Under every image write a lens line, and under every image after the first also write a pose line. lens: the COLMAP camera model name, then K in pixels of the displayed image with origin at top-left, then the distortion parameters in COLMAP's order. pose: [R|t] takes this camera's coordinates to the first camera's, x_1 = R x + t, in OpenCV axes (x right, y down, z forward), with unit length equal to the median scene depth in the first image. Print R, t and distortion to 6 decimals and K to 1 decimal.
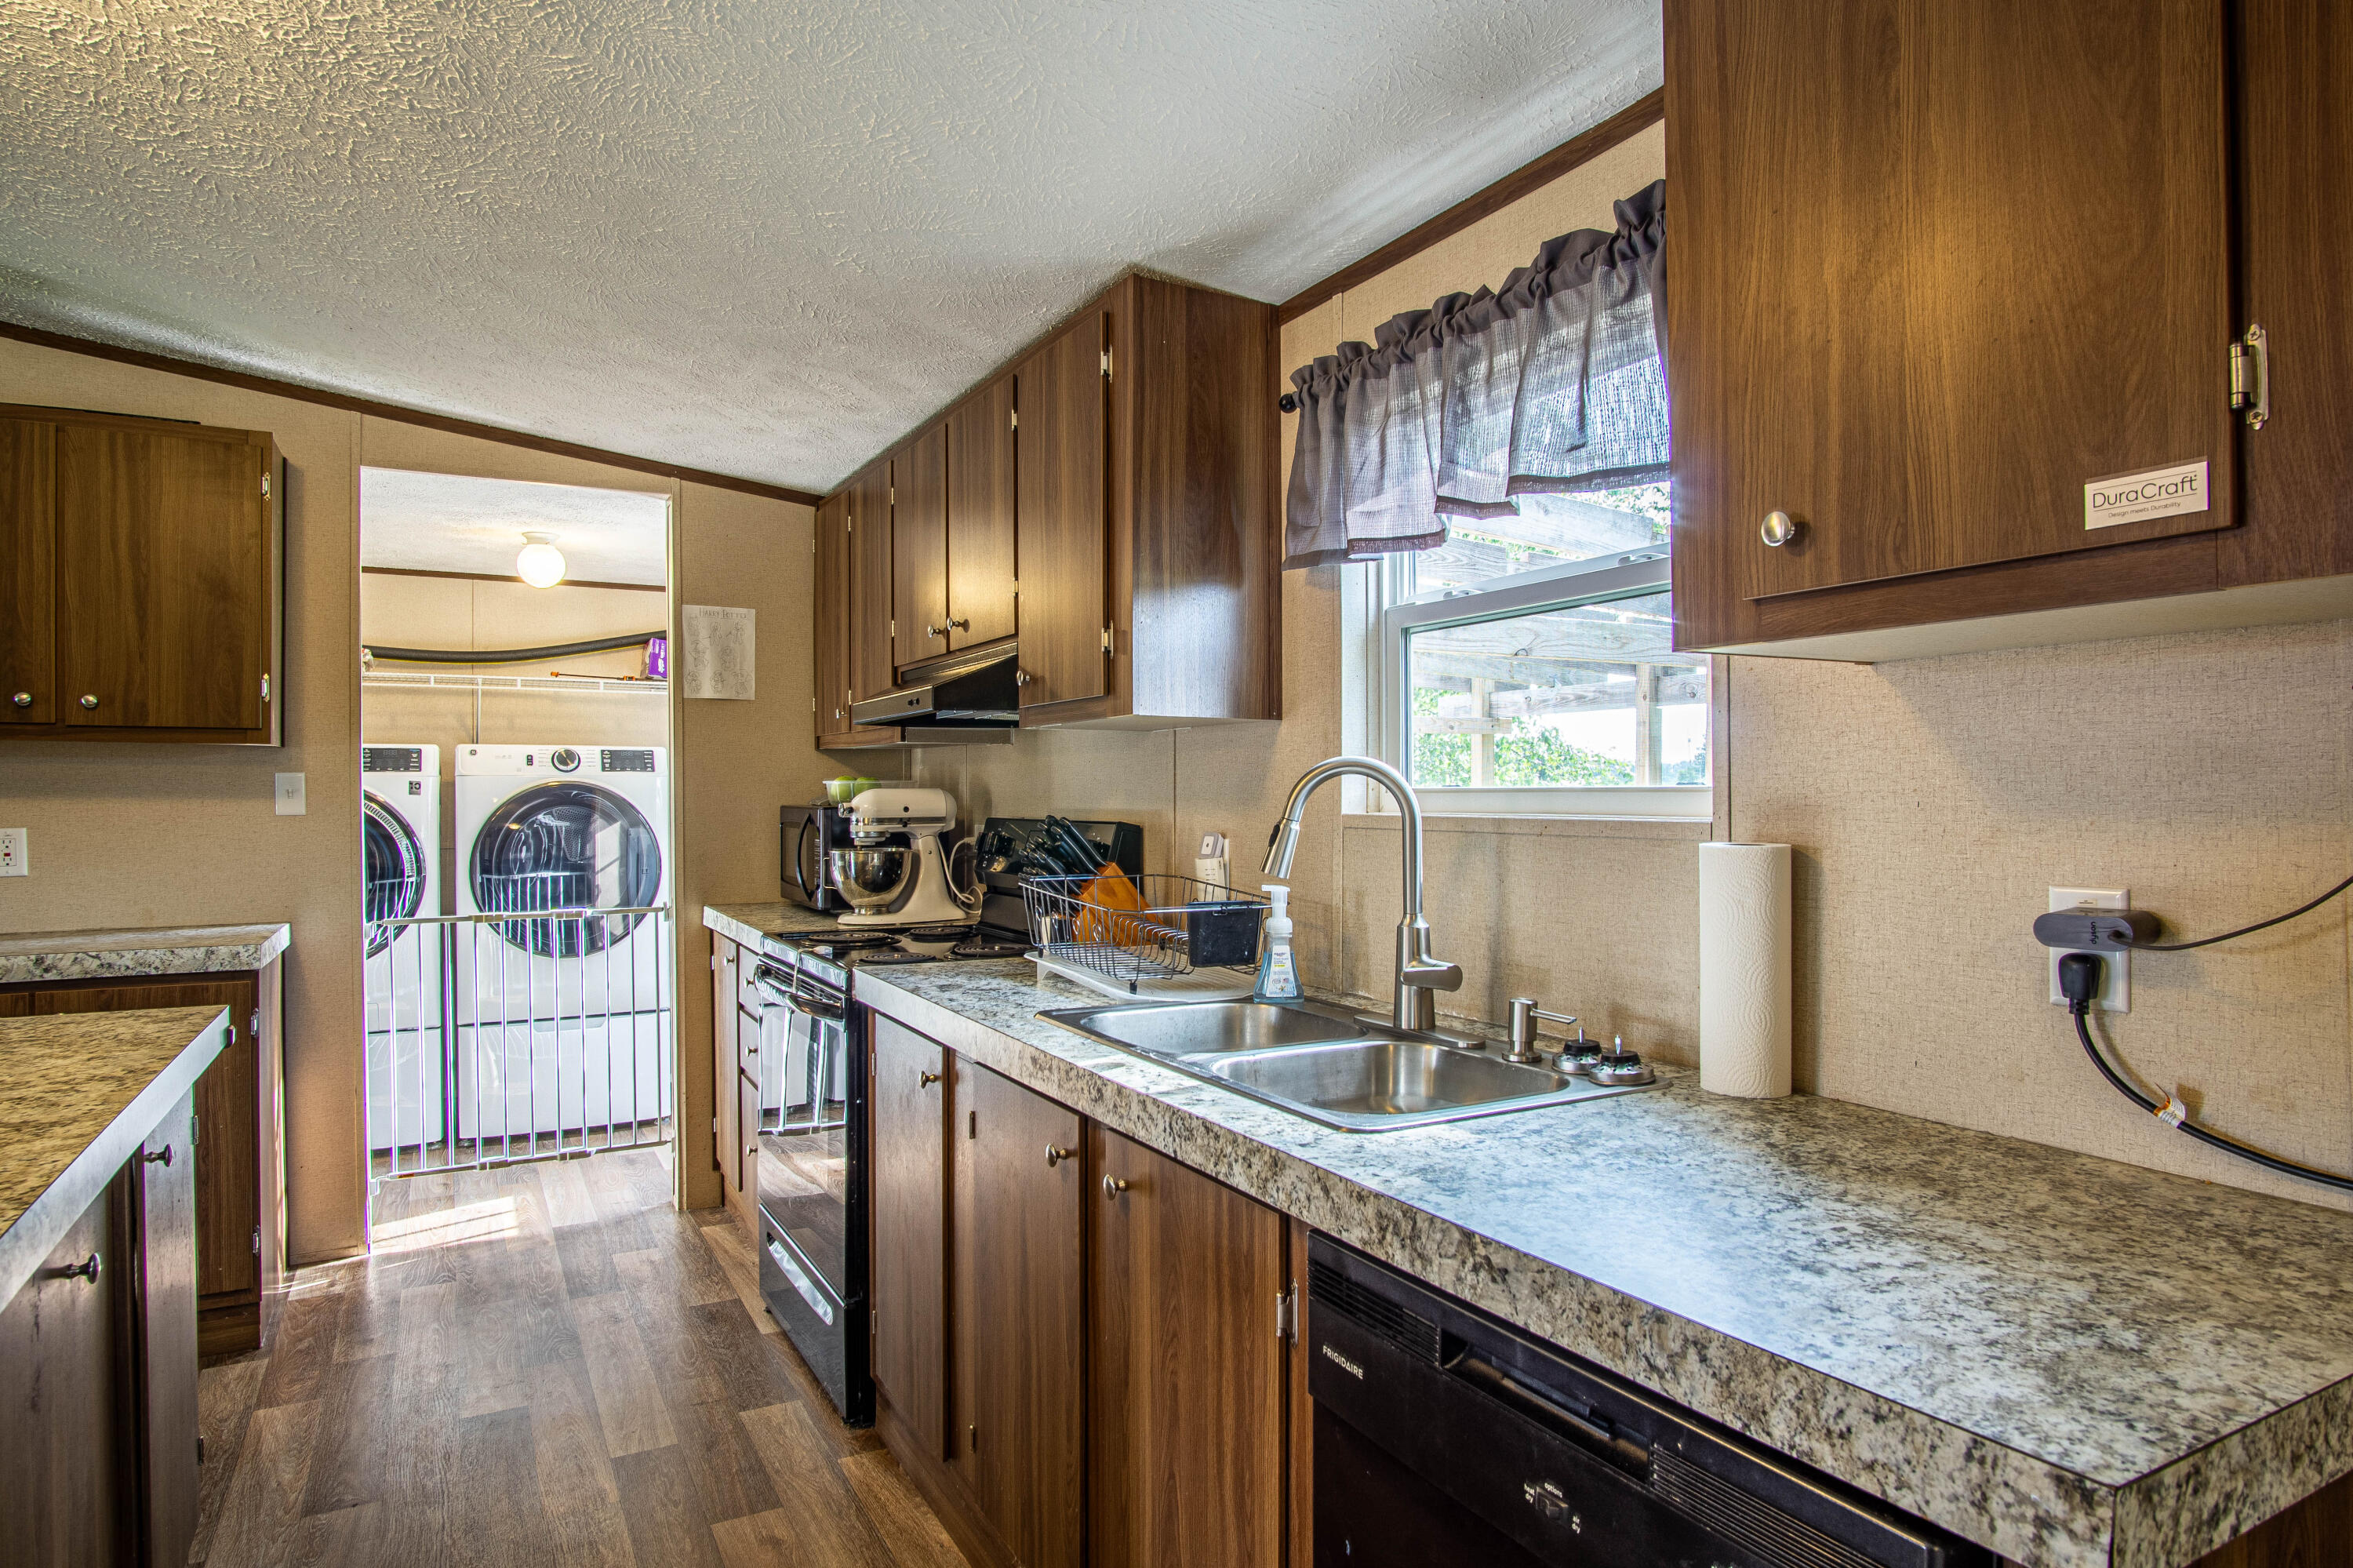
lens RADIAL K [[1360.7, 0, 1176.5], [0, 1360.7, 784.0], [0, 0, 1]] dist [-0.007760, -0.000838]
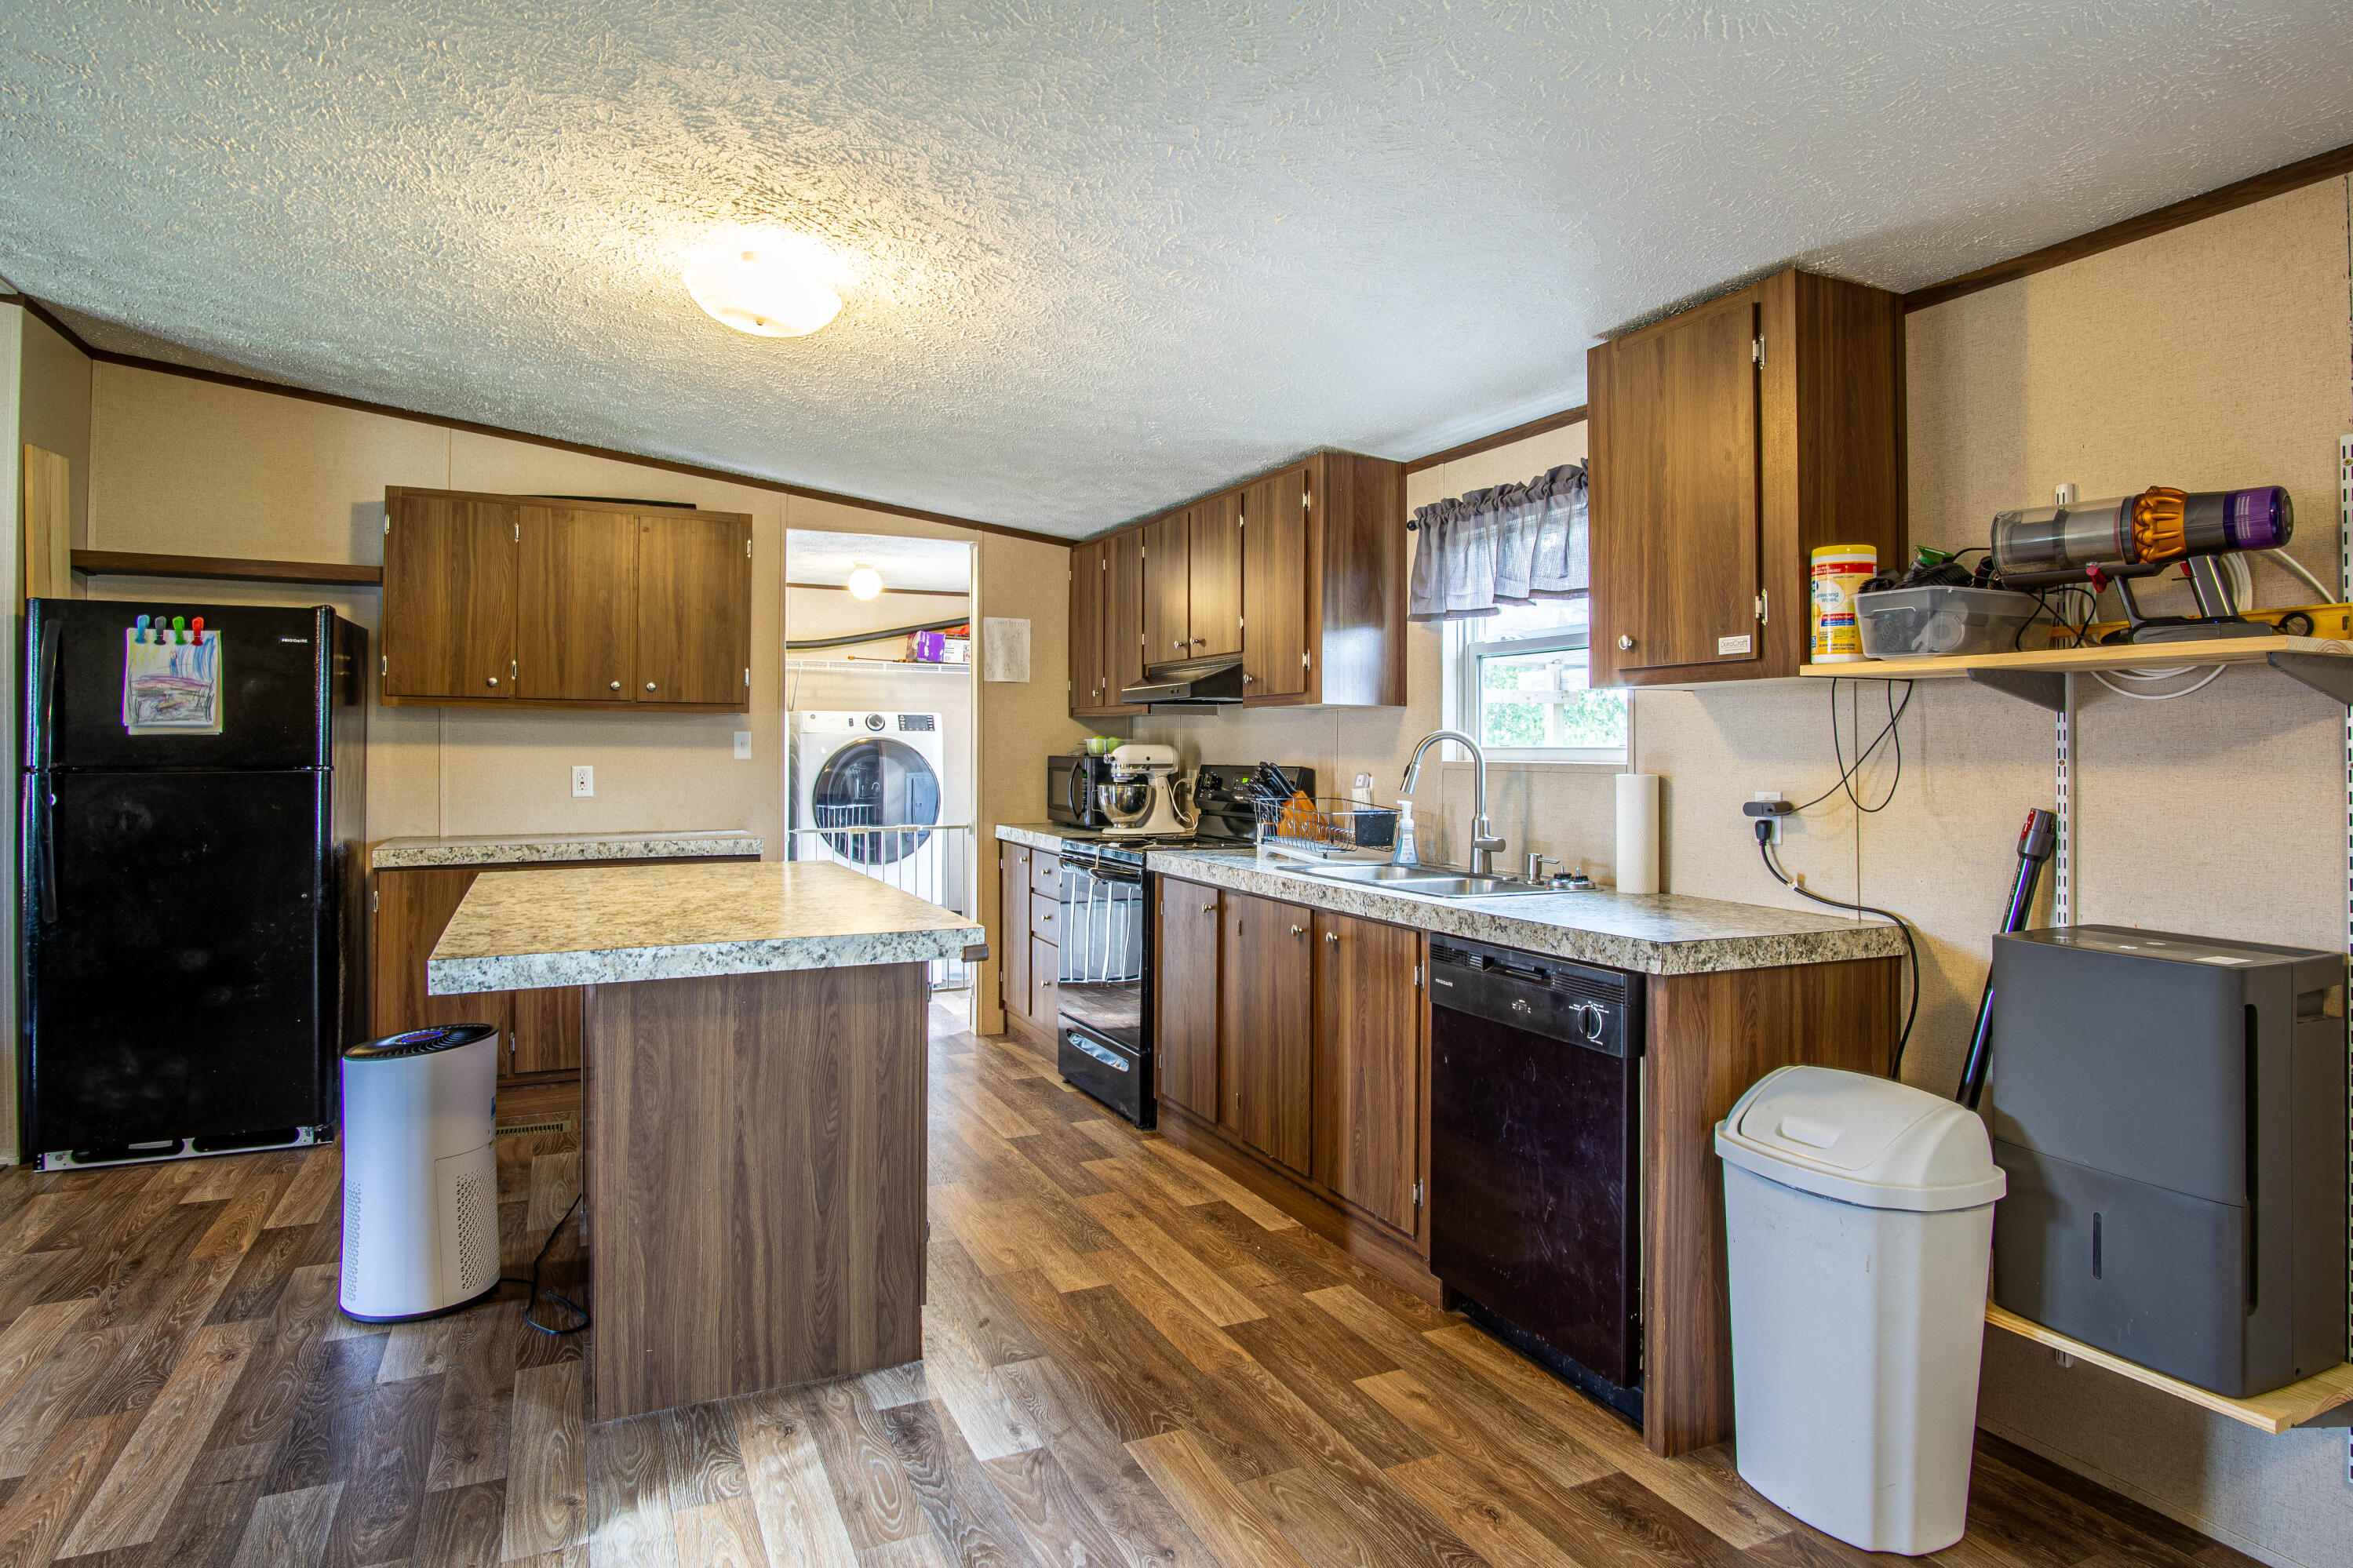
lens RADIAL K [[1349.6, 0, 1190.4], [0, 1349.6, 729.4], [0, 0, 1]] dist [-0.004929, -0.000617]
pose [[0.998255, 0.006267, -0.058709, -0.098524], [-0.006760, 0.999943, -0.008208, -0.002598], [0.058654, 0.008591, 0.998241, -0.739545]]
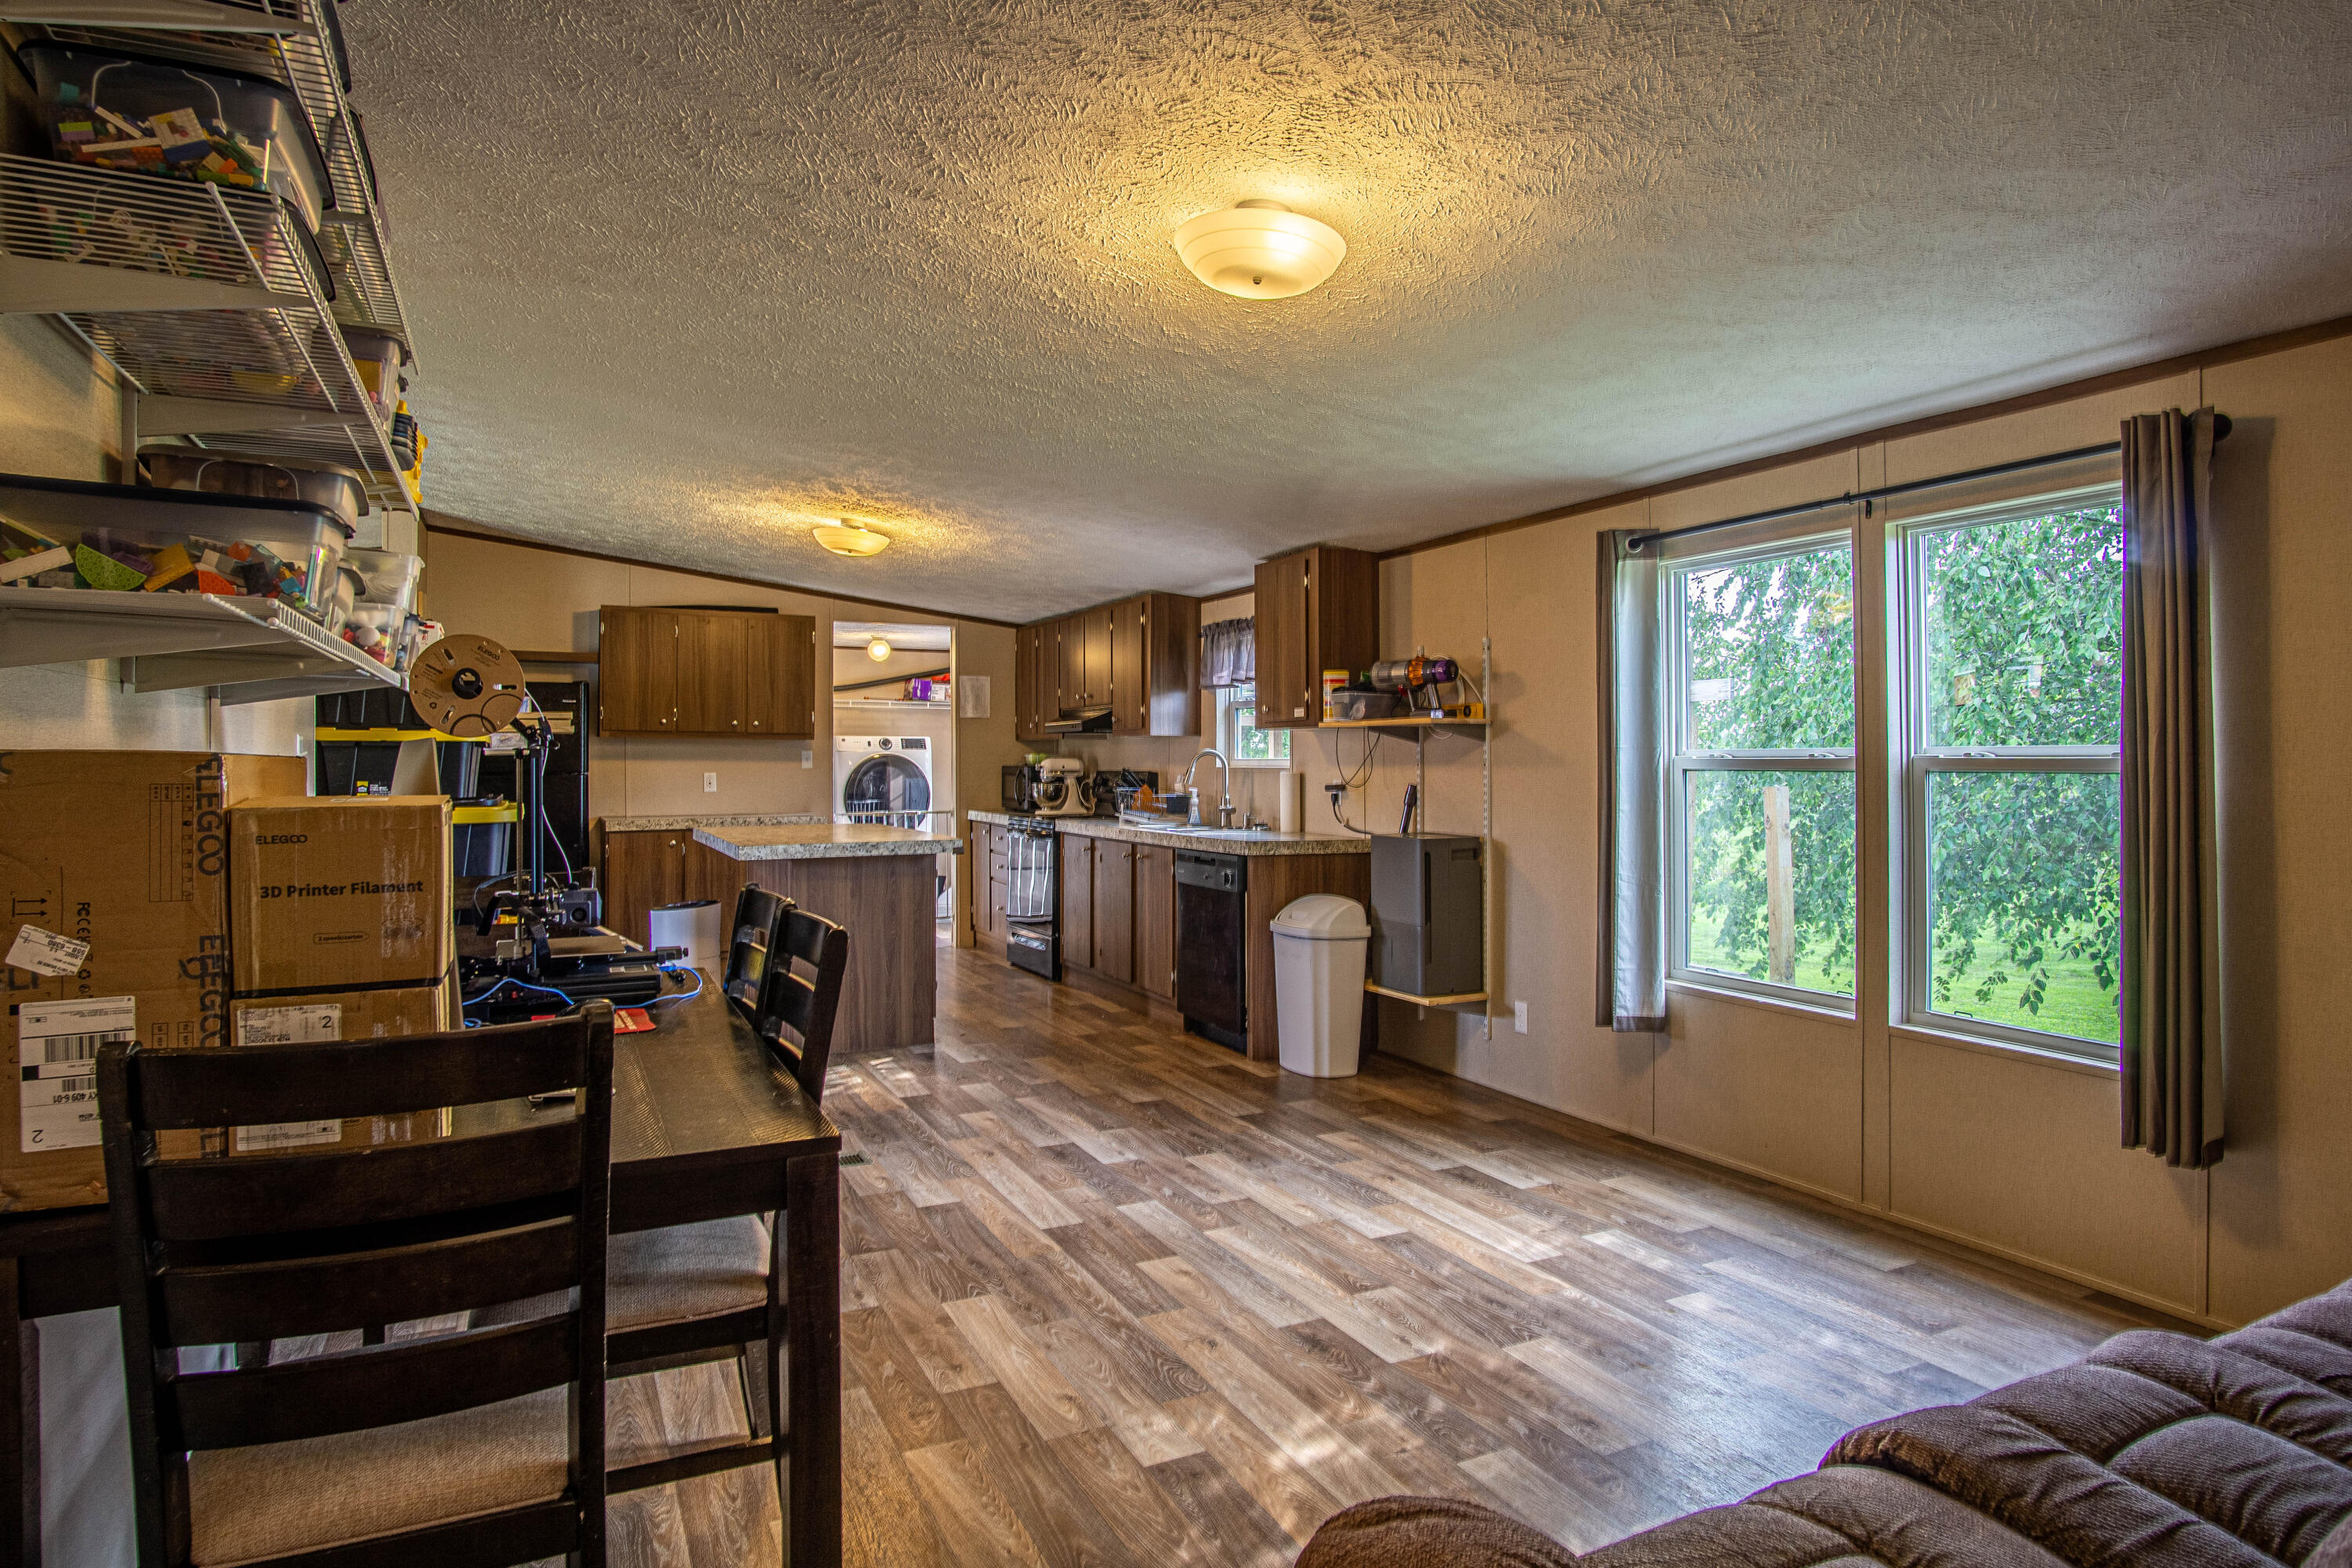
lens RADIAL K [[1360.0, 0, 1176.0], [0, 1360.0, 784.0], [0, 0, 1]] dist [-0.007760, -0.000838]
pose [[0.998648, 0.005276, -0.051711, 0.187653], [-0.004156, 0.999755, 0.021738, -0.006698], [0.051813, -0.021494, 0.998425, -2.100591]]
